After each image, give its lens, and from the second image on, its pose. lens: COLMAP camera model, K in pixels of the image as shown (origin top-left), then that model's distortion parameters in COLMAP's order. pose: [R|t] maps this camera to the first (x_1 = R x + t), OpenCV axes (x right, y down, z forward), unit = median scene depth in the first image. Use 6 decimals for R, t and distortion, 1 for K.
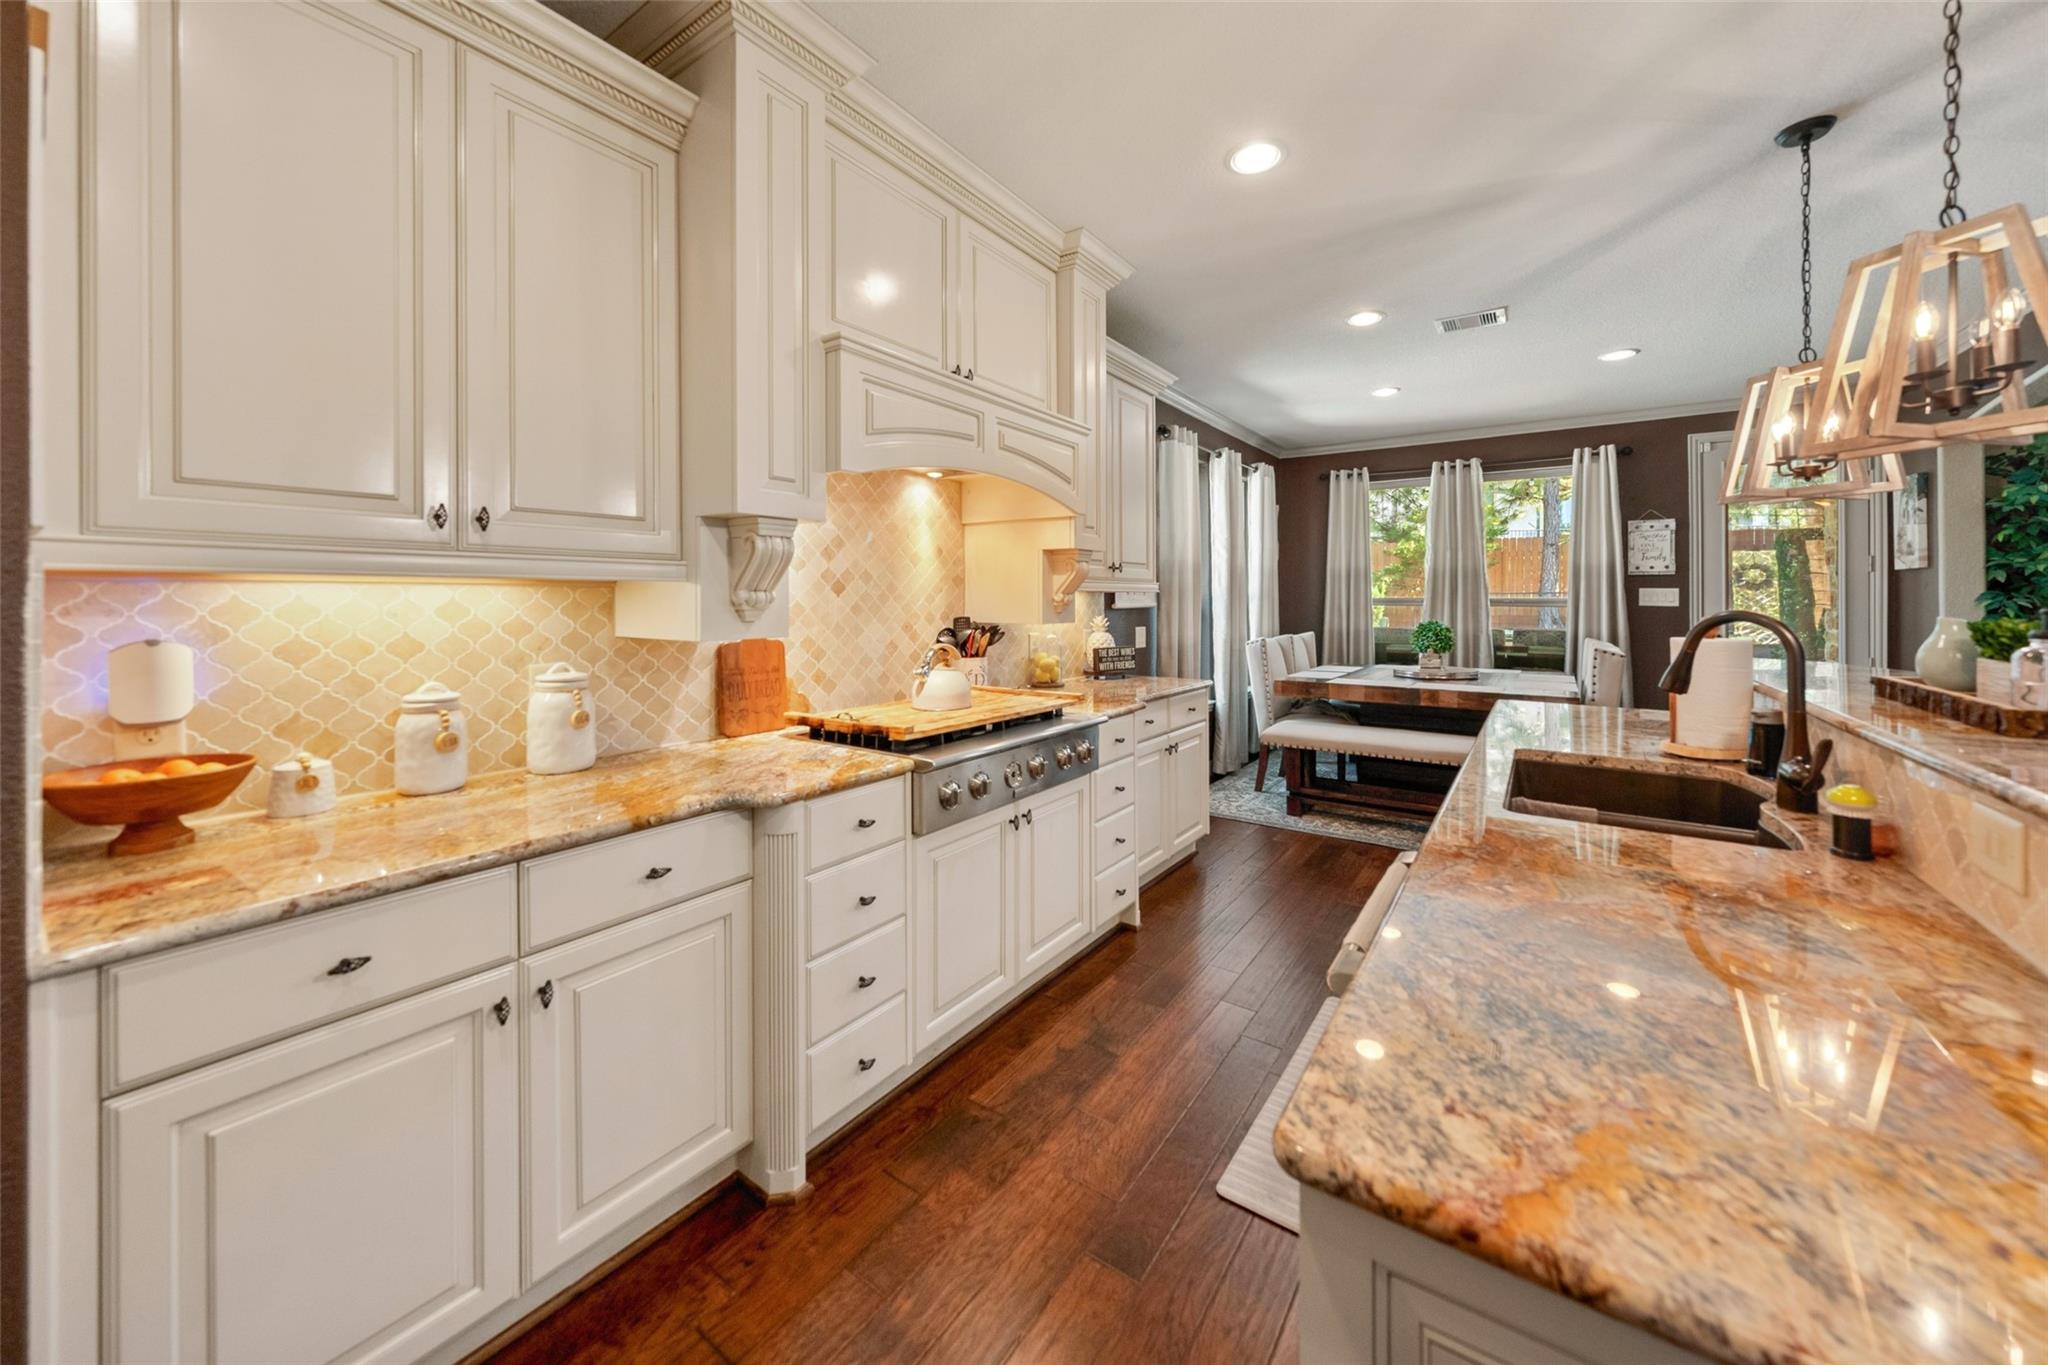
lens RADIAL K [[718.8, 0, 1027.6], [0, 718.8, 600.4], [0, 0, 1]] dist [-0.003528, 0.001074]
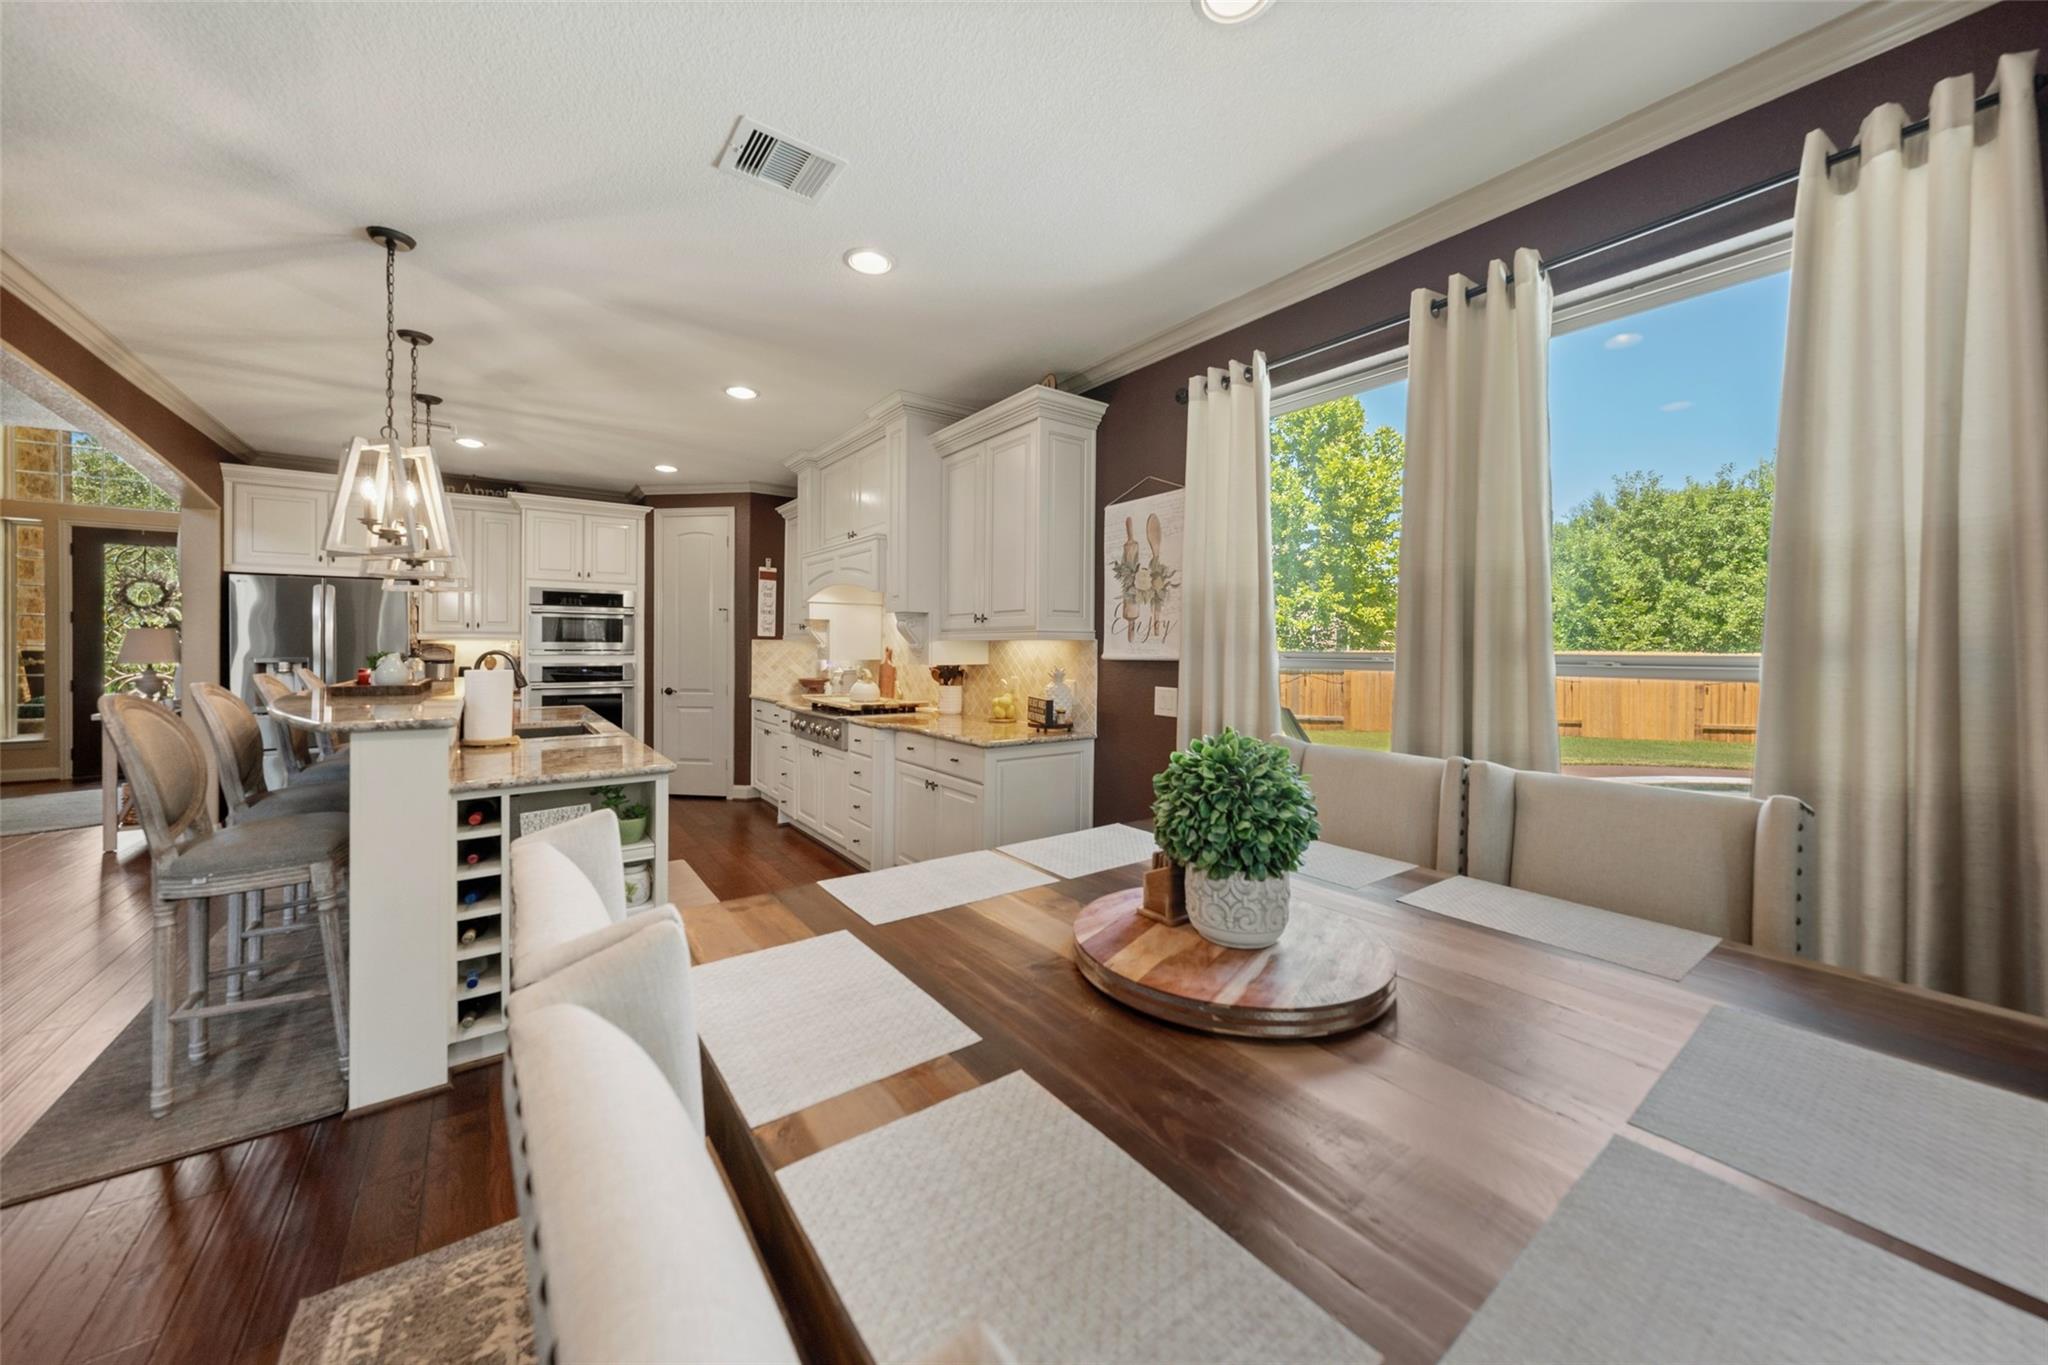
lens RADIAL K [[718.8, 0, 1022.6], [0, 718.8, 649.8], [0, 0, 1]] dist [-0.003528, 0.001074]
pose [[-0.303462, 0.000783, -0.952843, 1.801734], [-0.012031, 0.999917, 0.004653, -0.007333], [0.952768, 0.012875, -0.303427, 2.213436]]
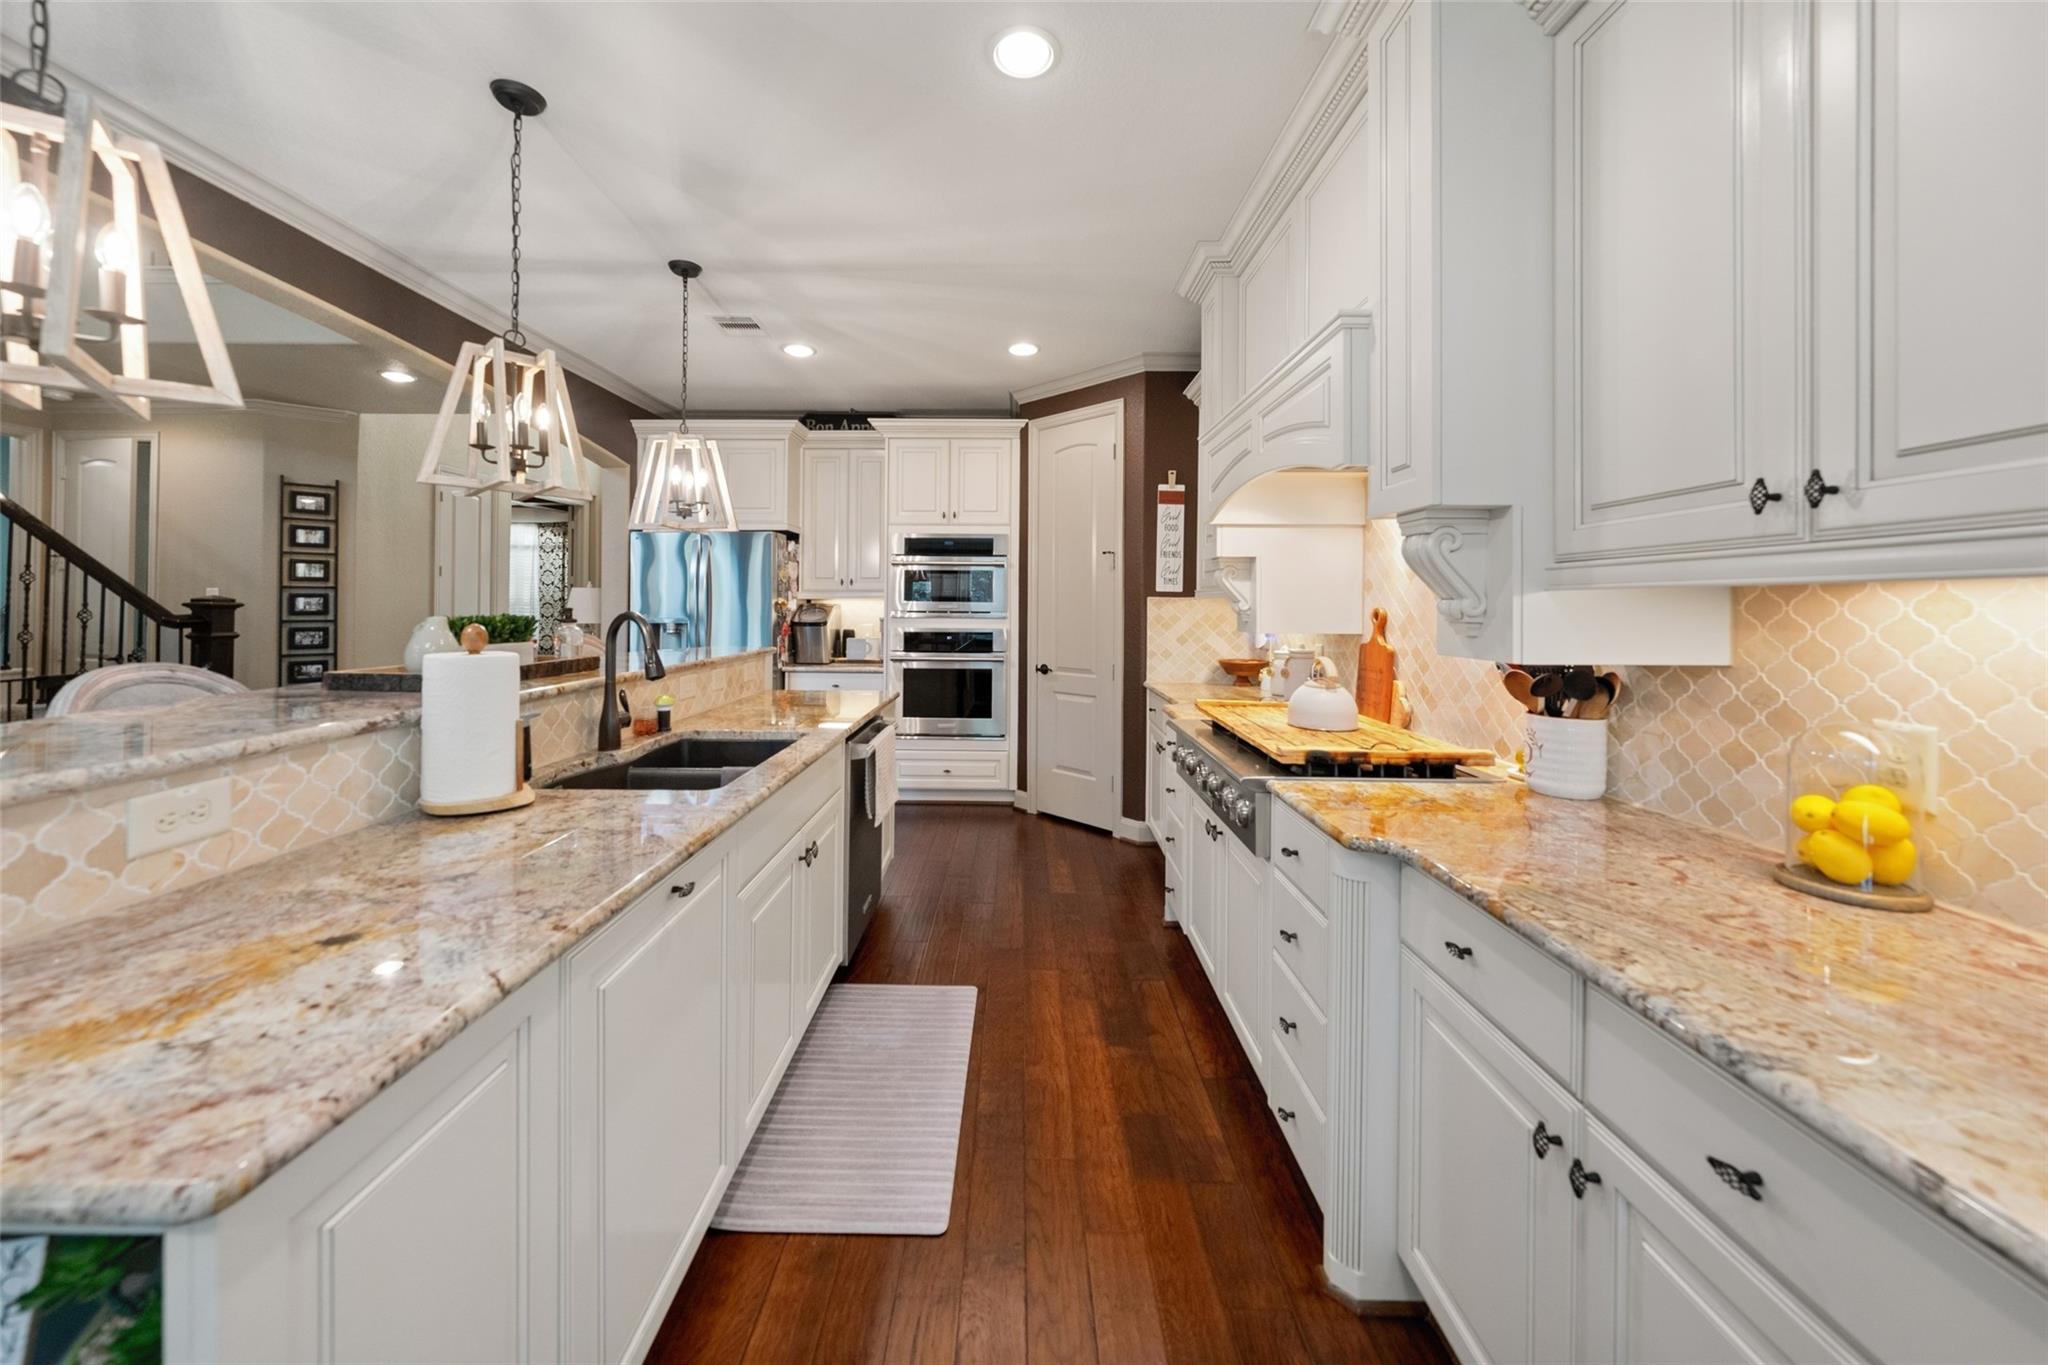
lens RADIAL K [[718.8, 0, 1009.2], [0, 718.8, 603.1], [0, 0, 1]] dist [-0.003528, 0.001074]
pose [[-0.823977, -0.009555, -0.566543, 0.786627], [-0.012568, 0.999920, 0.001416, -0.004085], [0.566484, 0.008287, -0.824031, 1.669088]]
